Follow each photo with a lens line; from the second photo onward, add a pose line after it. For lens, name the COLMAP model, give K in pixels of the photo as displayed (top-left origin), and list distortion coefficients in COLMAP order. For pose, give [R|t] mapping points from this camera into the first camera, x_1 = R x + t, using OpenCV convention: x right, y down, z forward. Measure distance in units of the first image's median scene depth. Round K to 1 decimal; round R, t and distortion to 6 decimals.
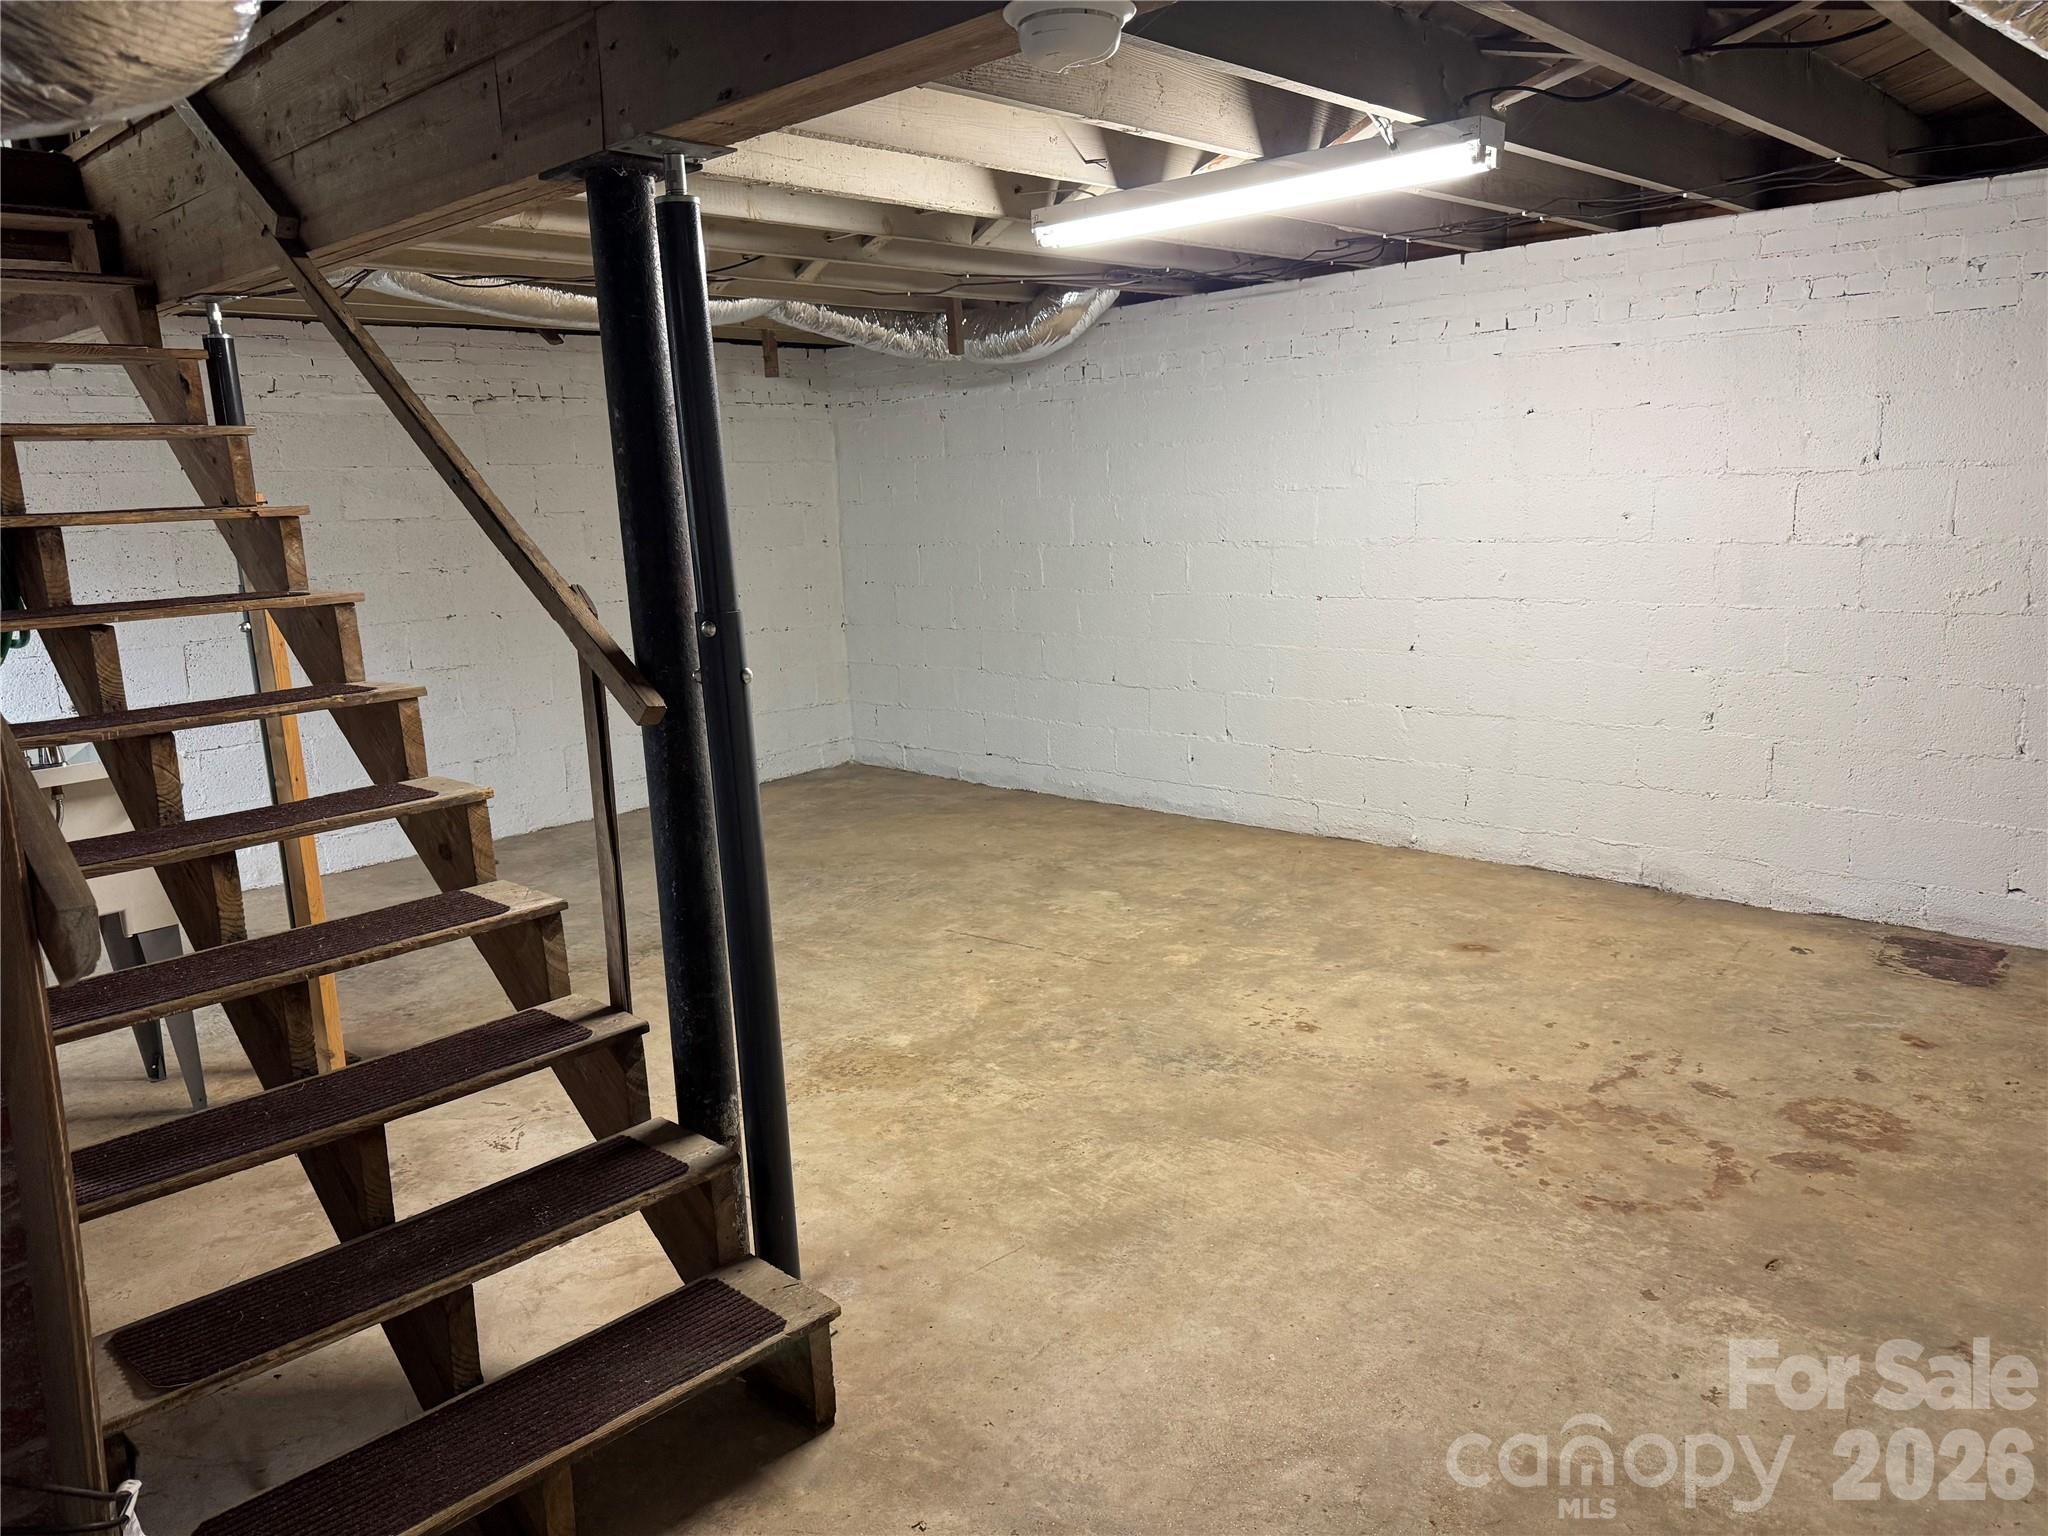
lens RADIAL K [[1446.4, 0, 1026.9], [0, 1446.4, 760.2], [0, 0, 1]] dist [0.032787, -0.042735]
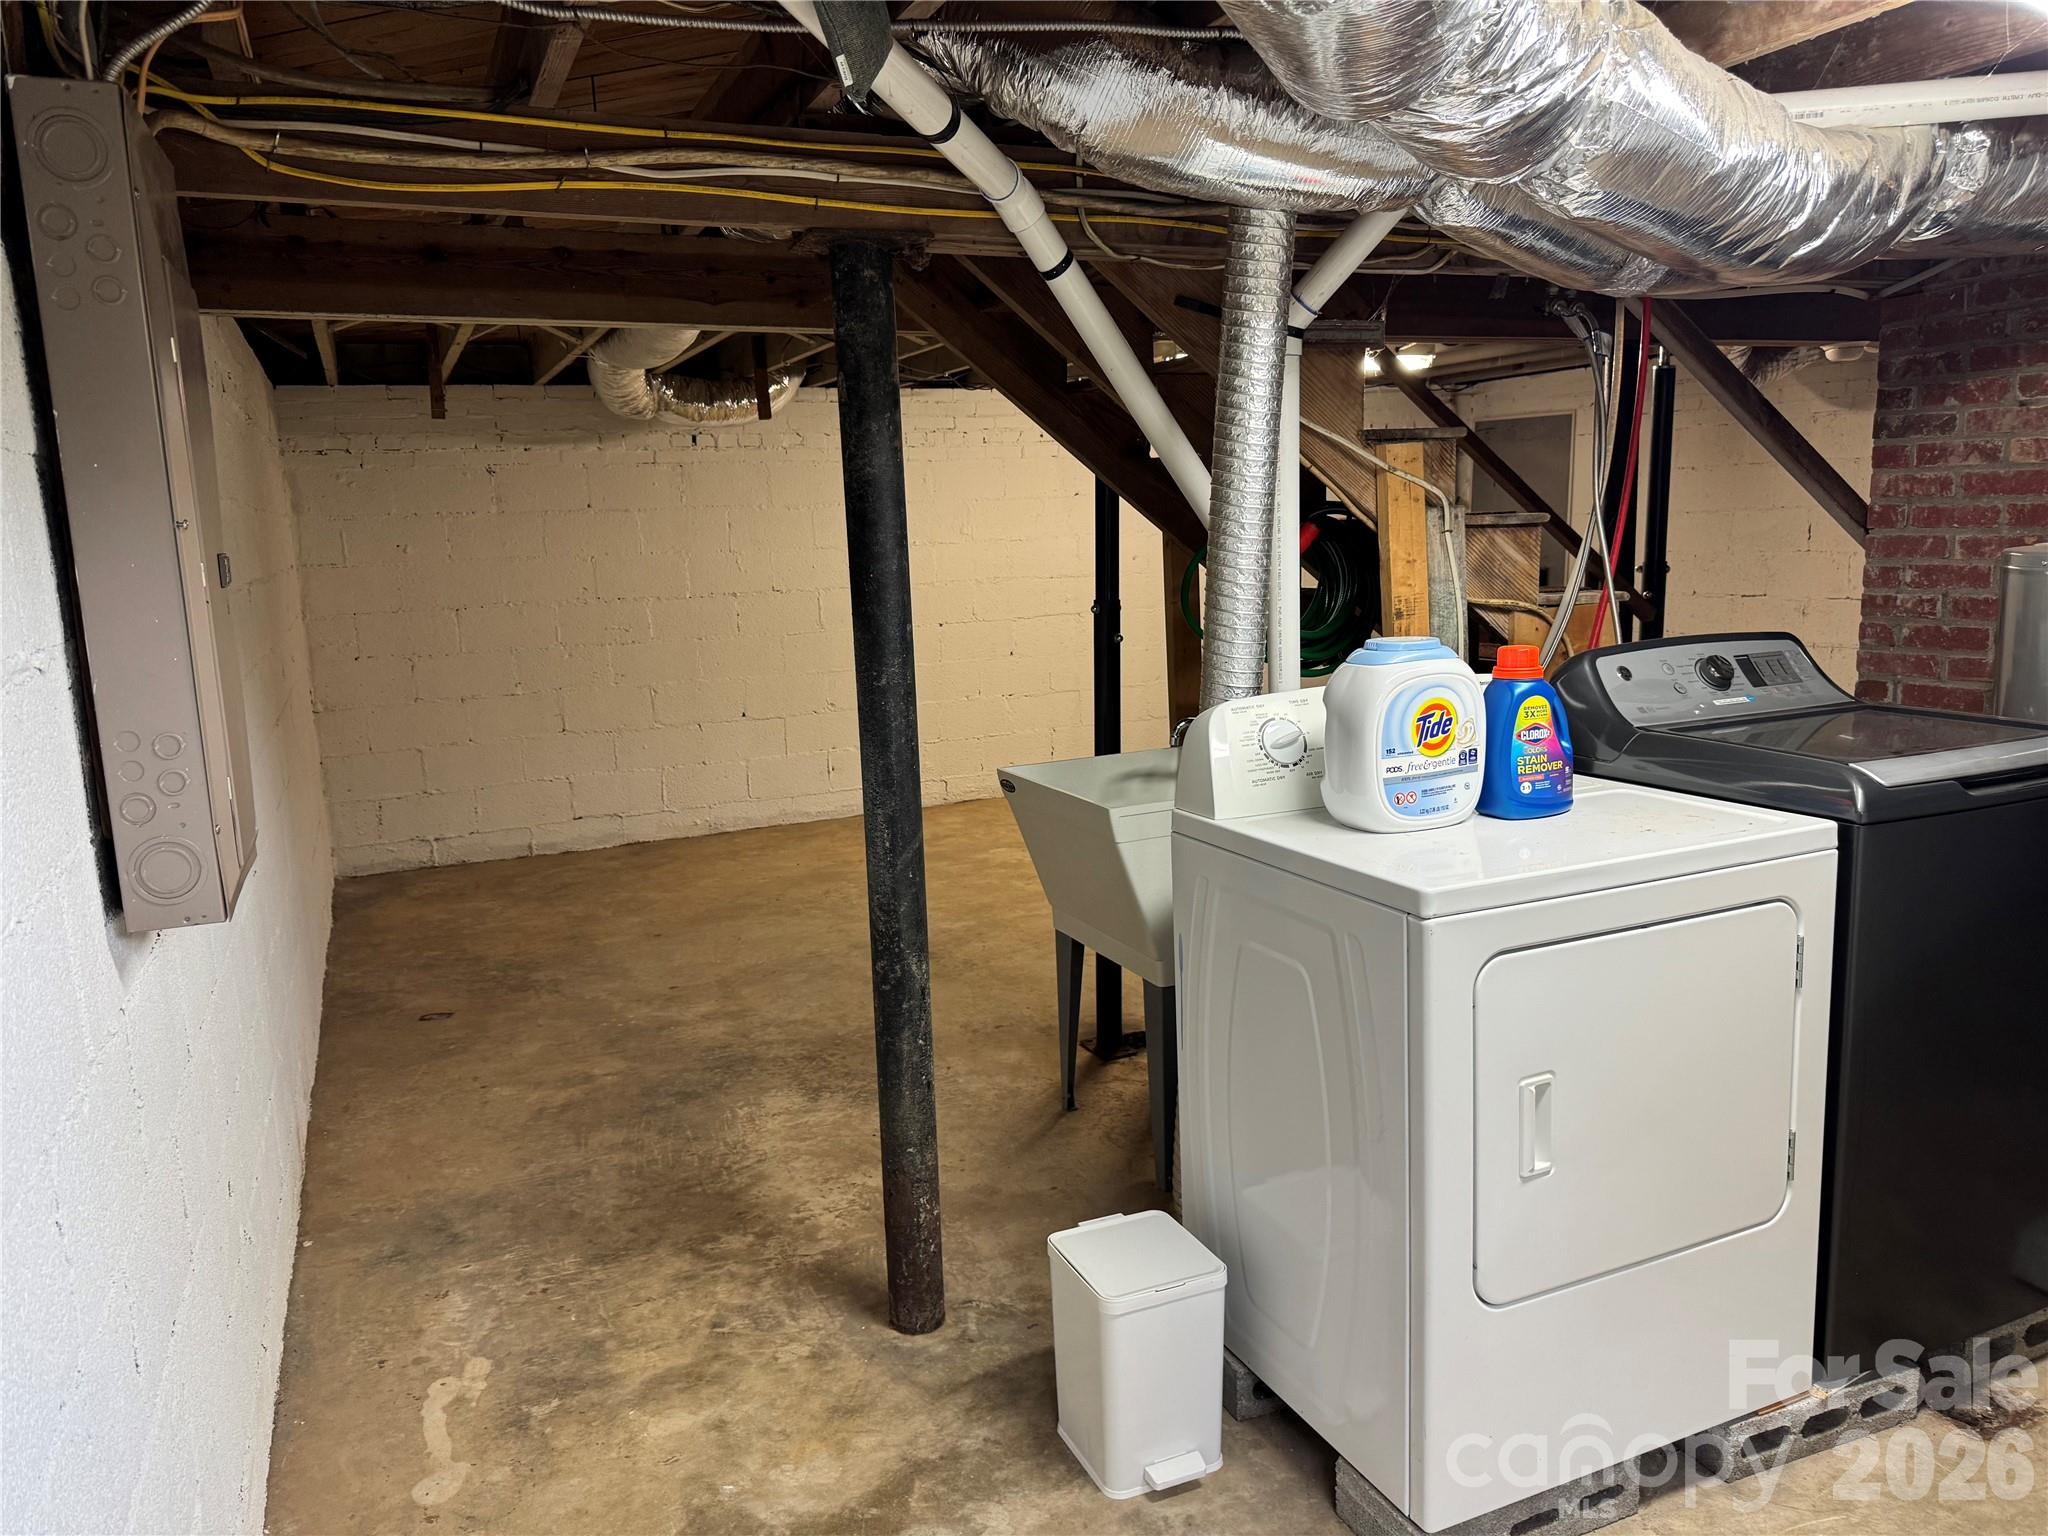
lens RADIAL K [[1446.4, 0, 1081.3], [0, 1446.4, 711.5], [0, 0, 1]] dist [0.032787, -0.042735]
pose [[0.373024, -0.094951, 0.922951, -1.669735], [0.190977, 0.981307, 0.023769, -0.070112], [-0.907954, 0.167396, 0.384184, 0.657556]]
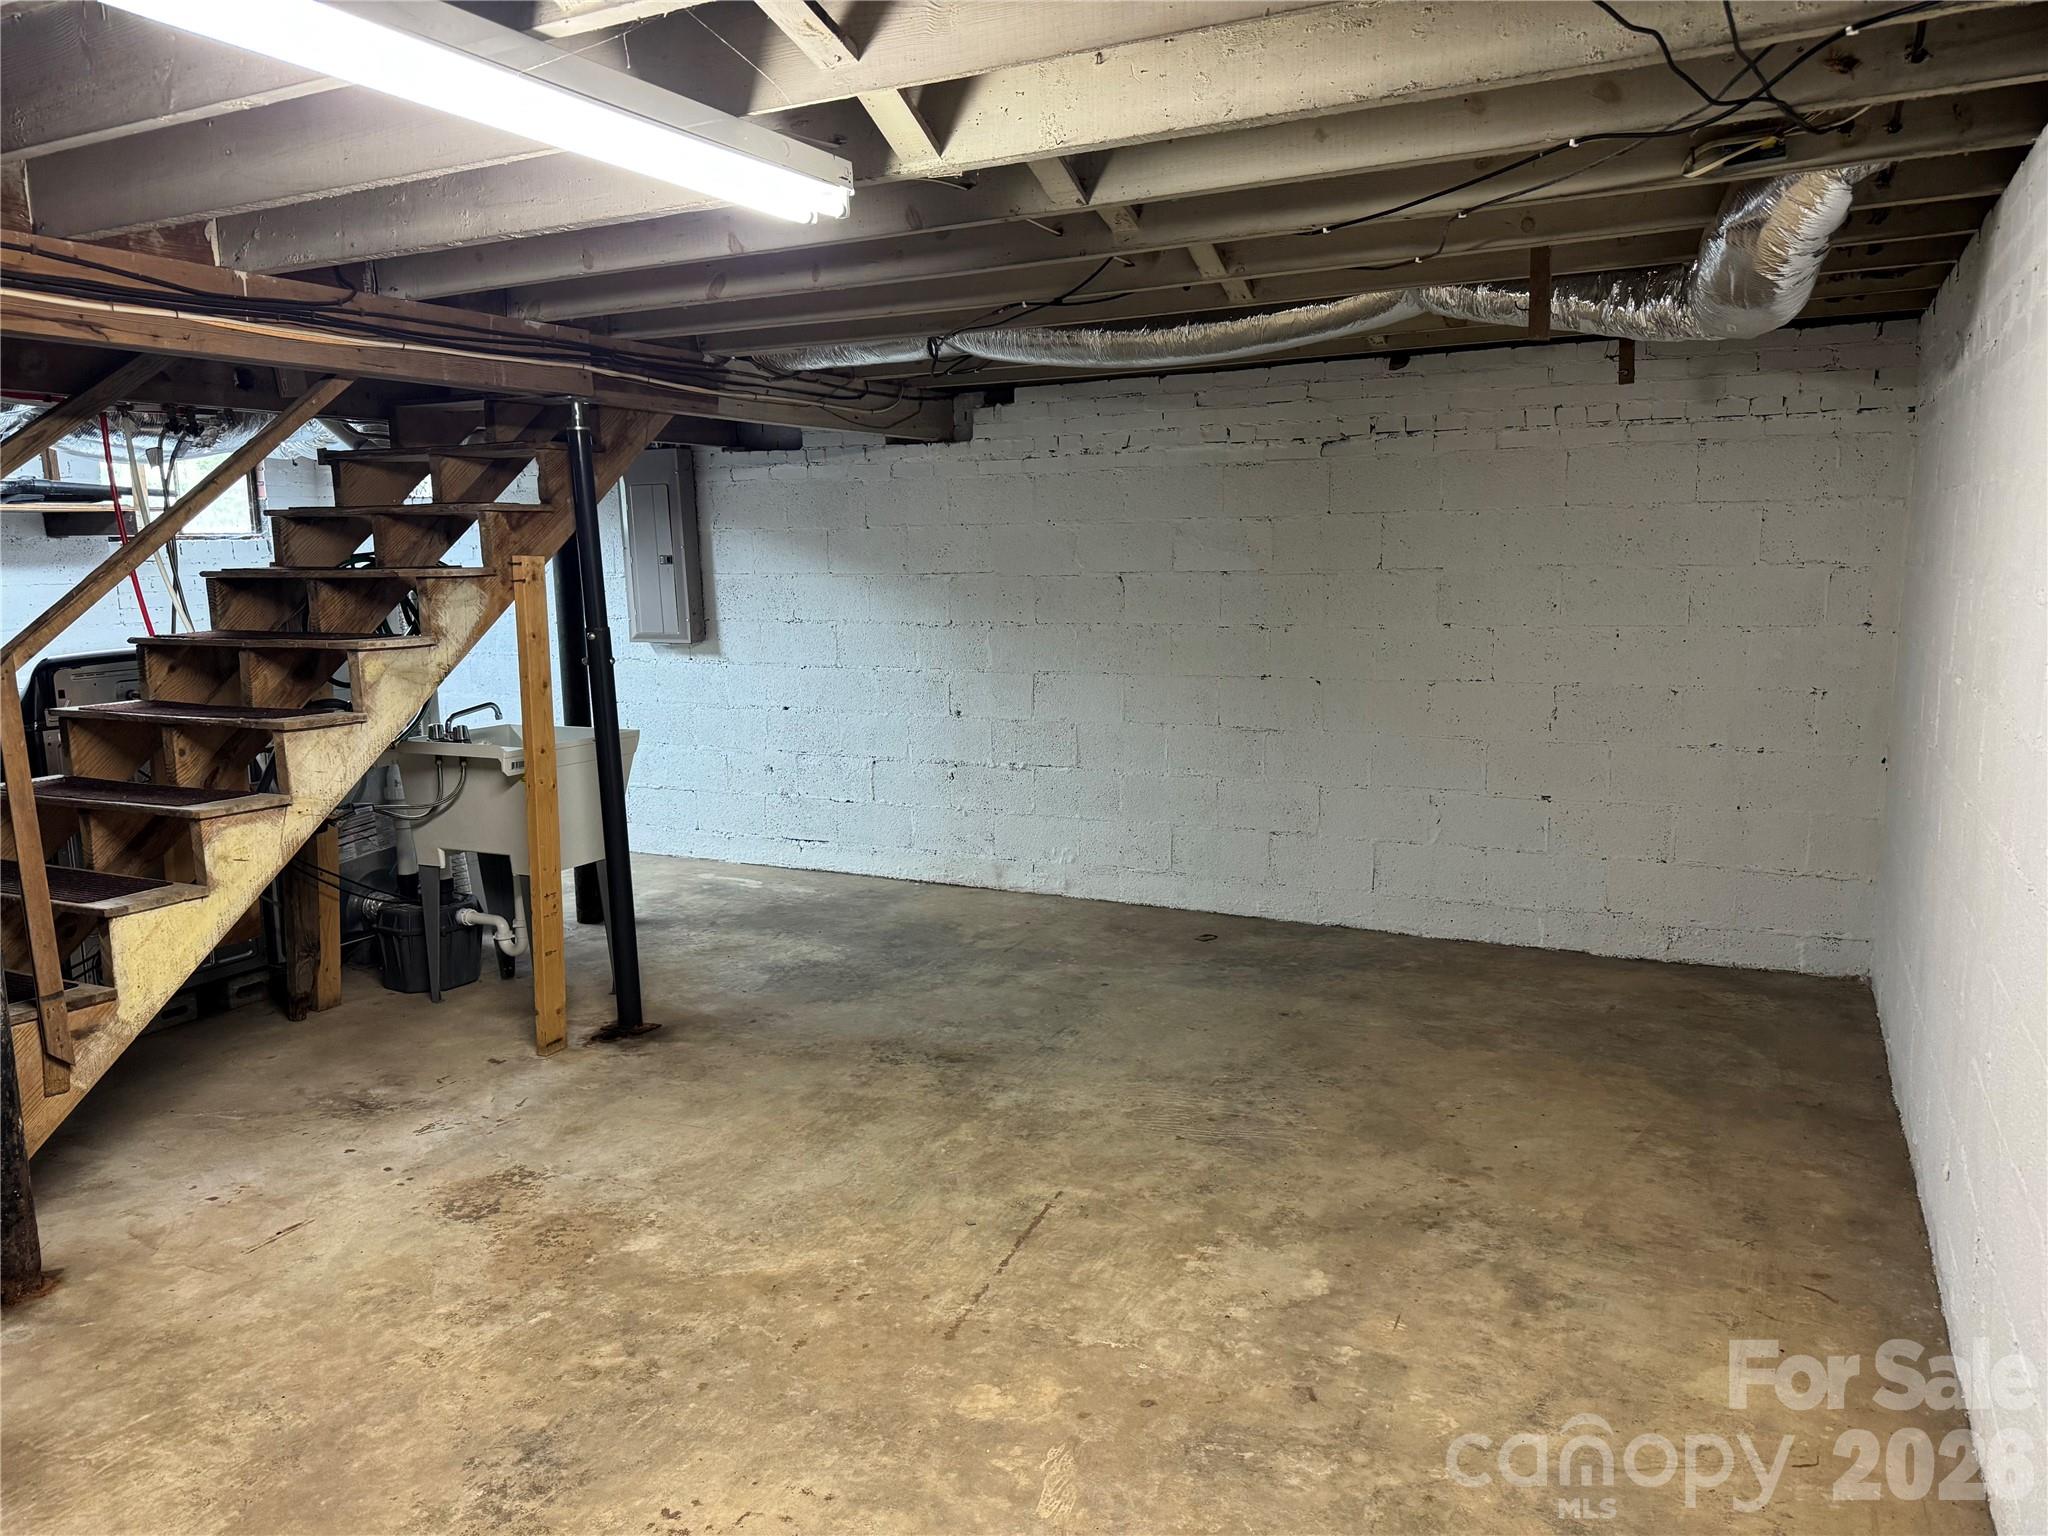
lens RADIAL K [[1446.4, 0, 1084.0], [0, 1446.4, 773.0], [0, 0, 1]] dist [0.032787, -0.042735]
pose [[0.288093, 0.183991, -0.939761, 0.827185], [-0.176731, 0.974726, 0.136658, -0.260621], [0.941153, 0.126715, 0.313328, 1.096260]]
